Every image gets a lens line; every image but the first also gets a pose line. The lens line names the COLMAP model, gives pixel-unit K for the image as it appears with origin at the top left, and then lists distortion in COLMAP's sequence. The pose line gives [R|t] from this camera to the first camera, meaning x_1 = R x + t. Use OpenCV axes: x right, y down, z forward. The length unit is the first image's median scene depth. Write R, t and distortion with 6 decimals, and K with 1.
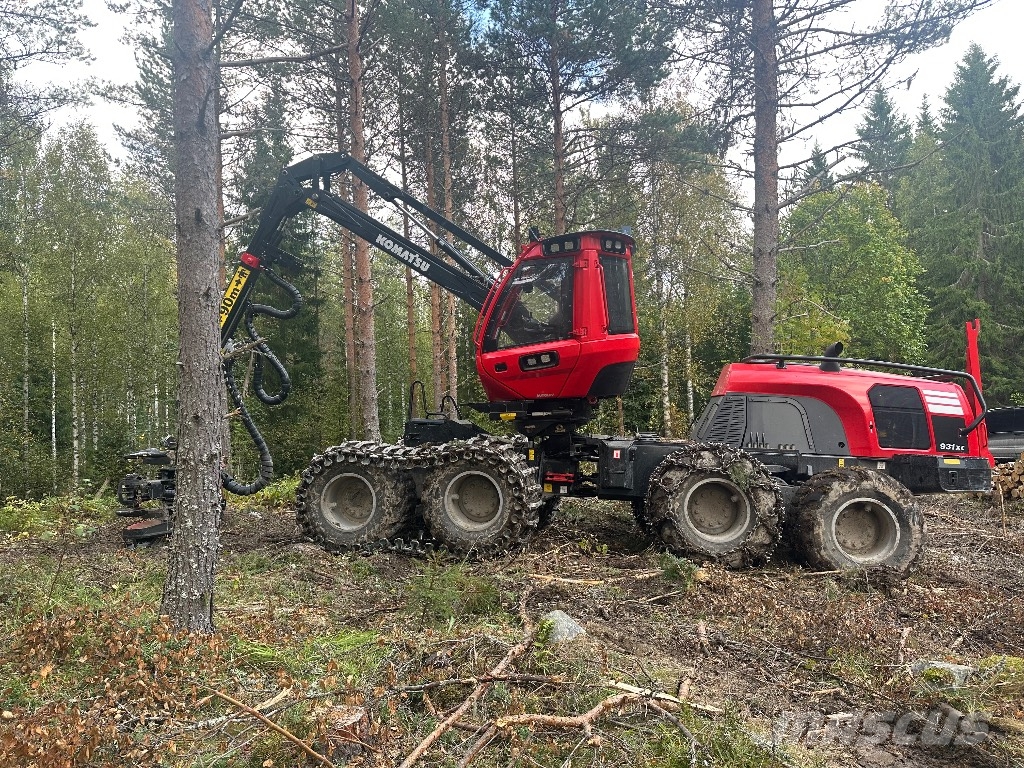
lens RADIAL K [[716.4, 0, 509.6], [0, 716.4, 382.5], [0, 0, 1]] dist [0.081493, -0.081045]
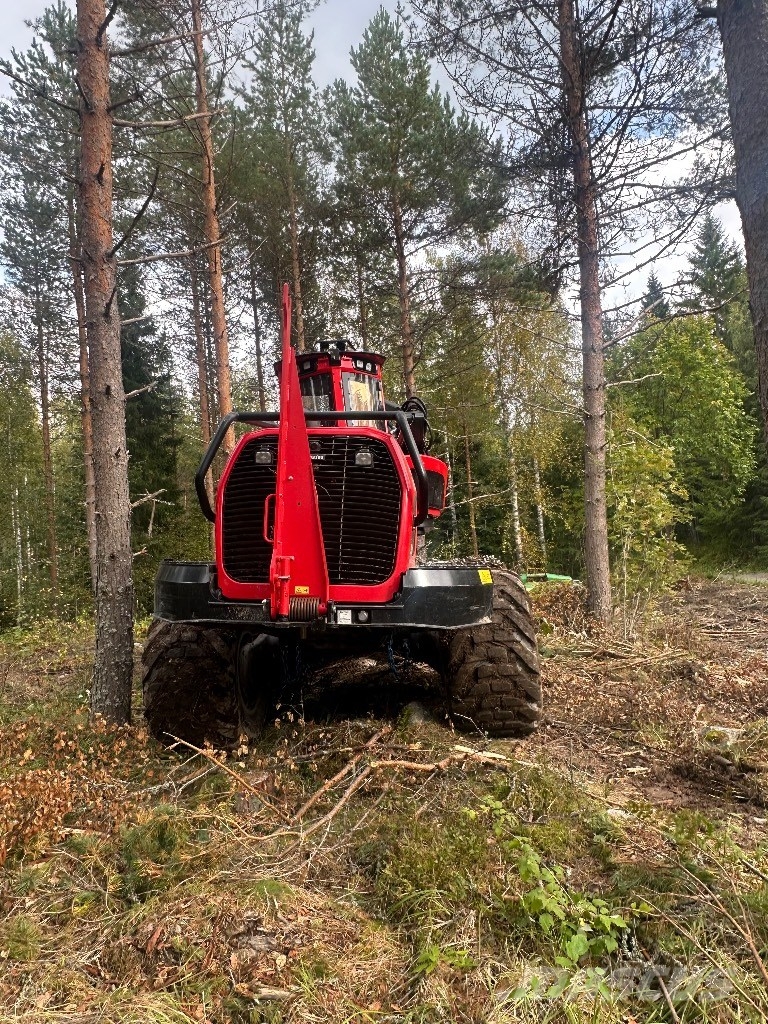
lens RADIAL K [[726.8, 0, 384.0], [0, 726.8, 512.0], [0, 0, 1]] dist [-0.007365, -0.003366]
pose [[0.998916, -0.037937, 0.026977, -0.003346], [0.037936, 0.999280, 0.000524, -0.004434], [-0.026977, 0.000500, 0.999636, -0.107896]]
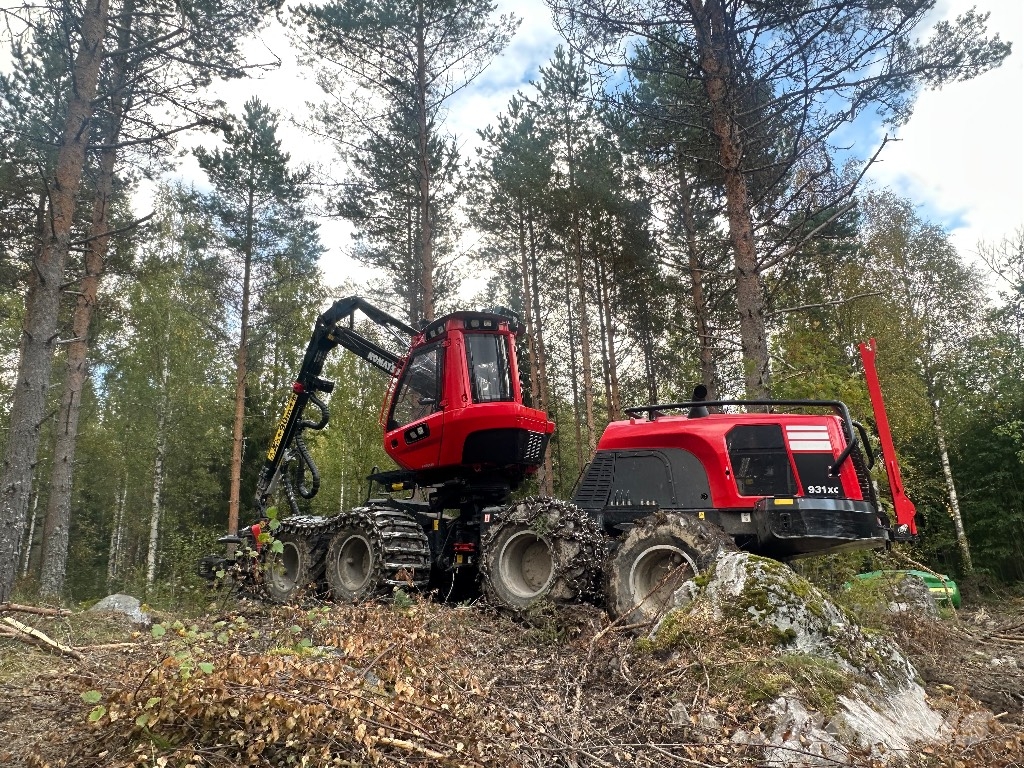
lens RADIAL K [[696.9, 0, 518.6], [0, 696.9, 389.4], [0, 0, 1]] dist [0.002008, -0.001263]
pose [[0.879298, -0.125340, -0.459484, 0.551454], [0.027798, 0.976611, -0.213207, 0.110254], [0.475461, 0.174700, 0.862216, 0.111218]]
